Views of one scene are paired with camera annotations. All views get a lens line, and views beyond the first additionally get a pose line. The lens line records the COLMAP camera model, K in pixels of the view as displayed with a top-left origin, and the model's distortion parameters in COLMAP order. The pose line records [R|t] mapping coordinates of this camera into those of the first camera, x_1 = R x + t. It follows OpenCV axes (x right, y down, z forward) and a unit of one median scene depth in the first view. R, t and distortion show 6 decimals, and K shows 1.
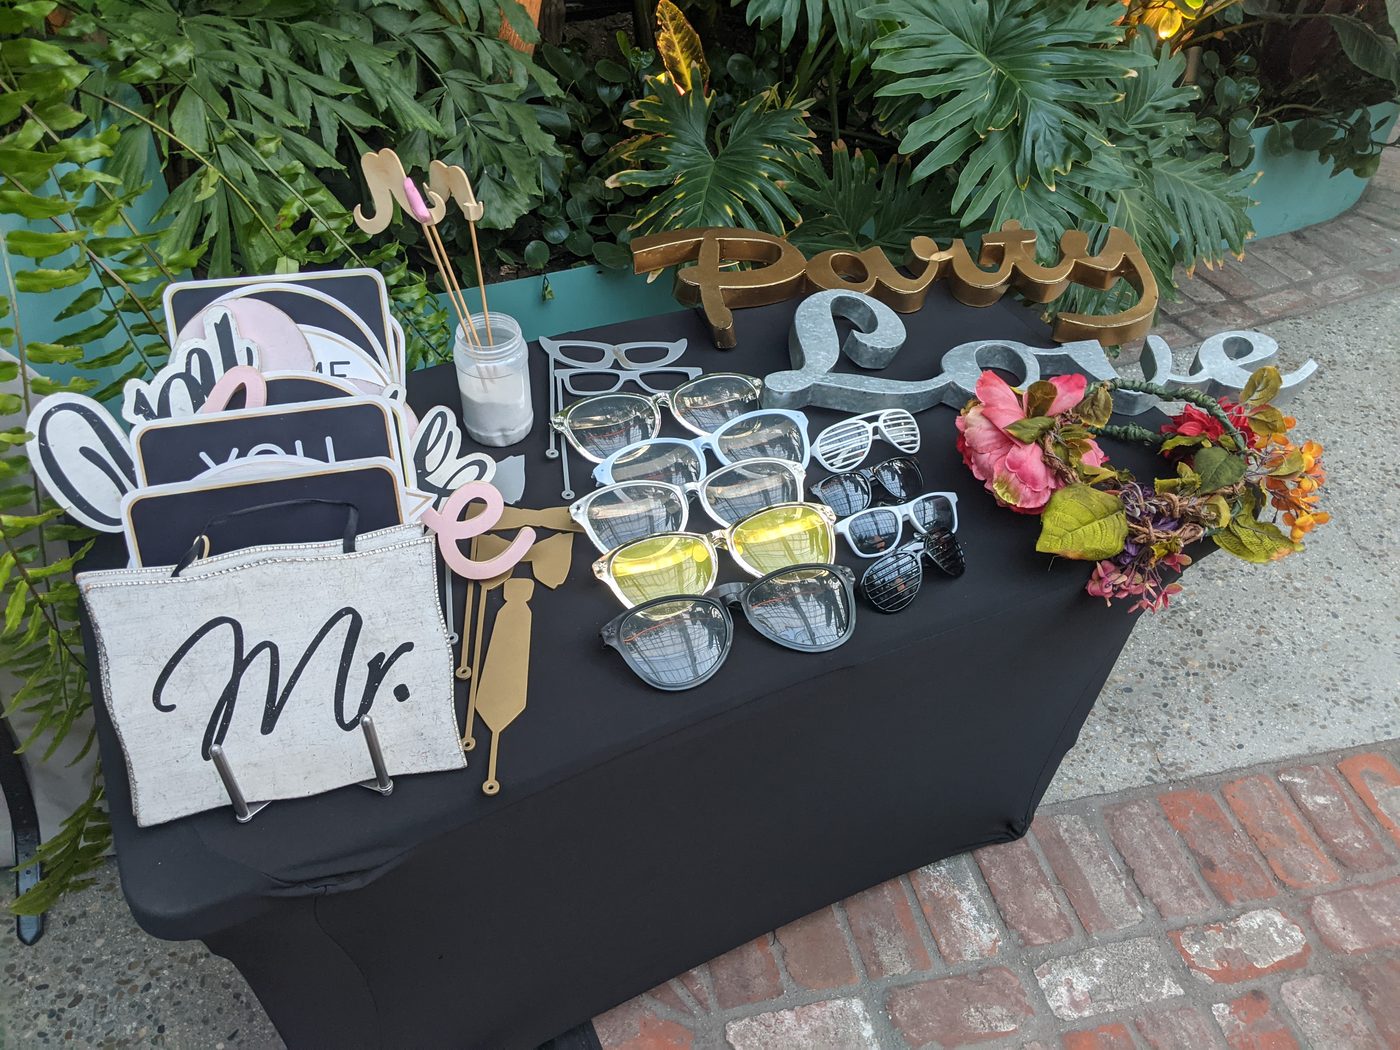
lens RADIAL K [[1101.0, 0, 696.6], [0, 1101.0, 498.8], [0, 0, 1]] dist [0.082724, -0.120463]
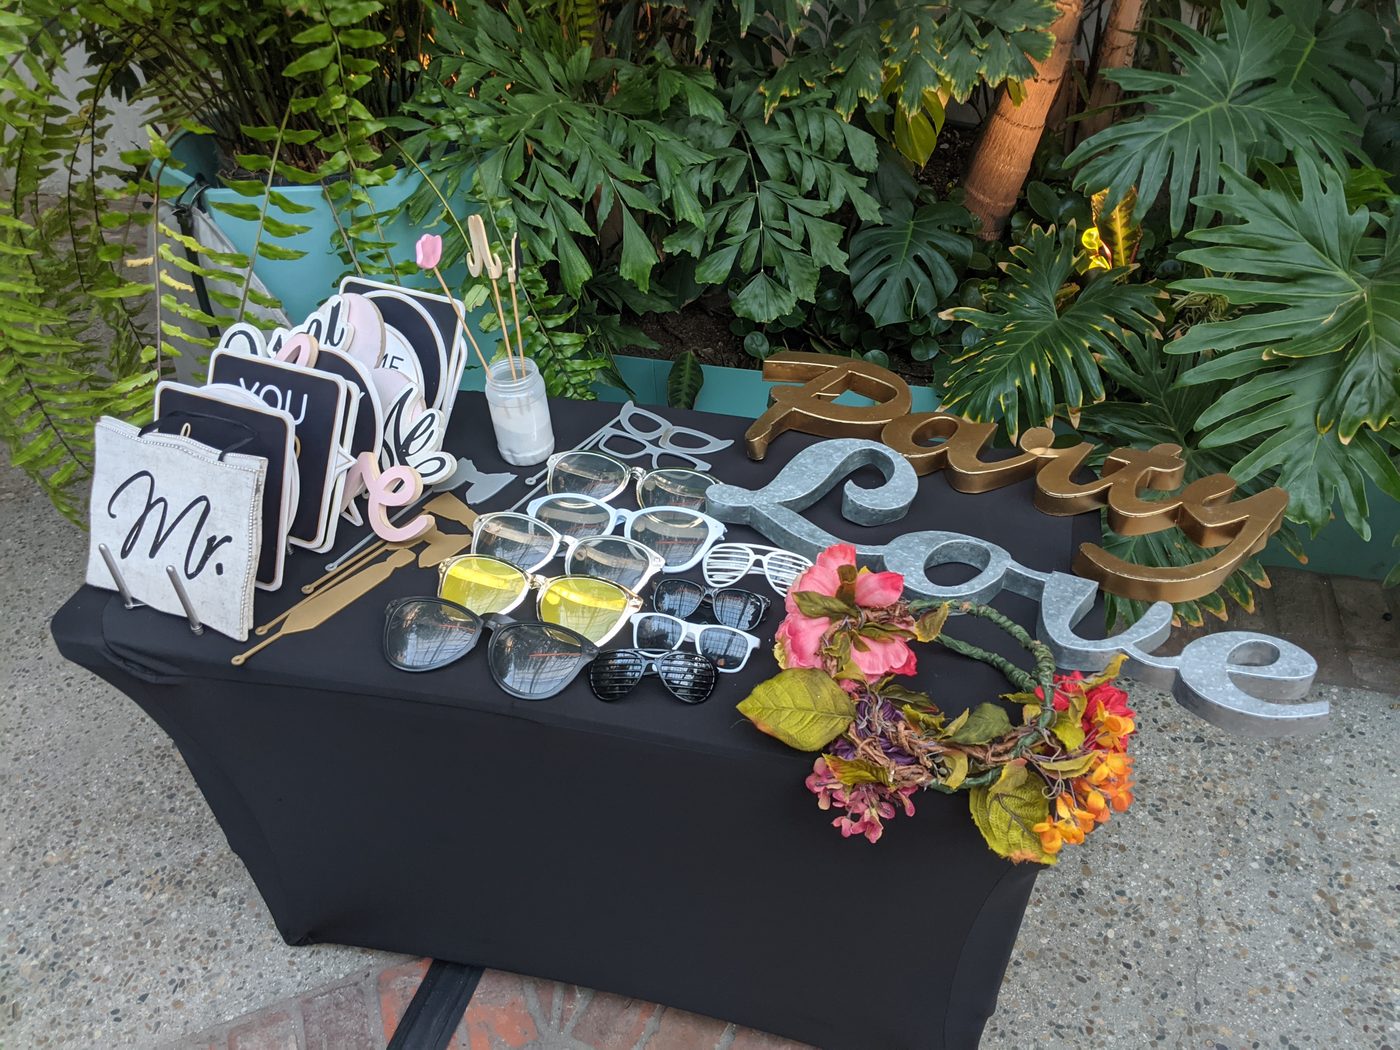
lens RADIAL K [[1103.7, 0, 700.0], [0, 1103.7, 525.0], [0, 0, 1]] dist [0.094250, -0.149800]
pose [[0.759162, 0.342043, -0.553786, 0.682706], [-0.378641, 0.924099, 0.051701, -0.127673], [0.529437, 0.170436, 0.831052, 0.100439]]
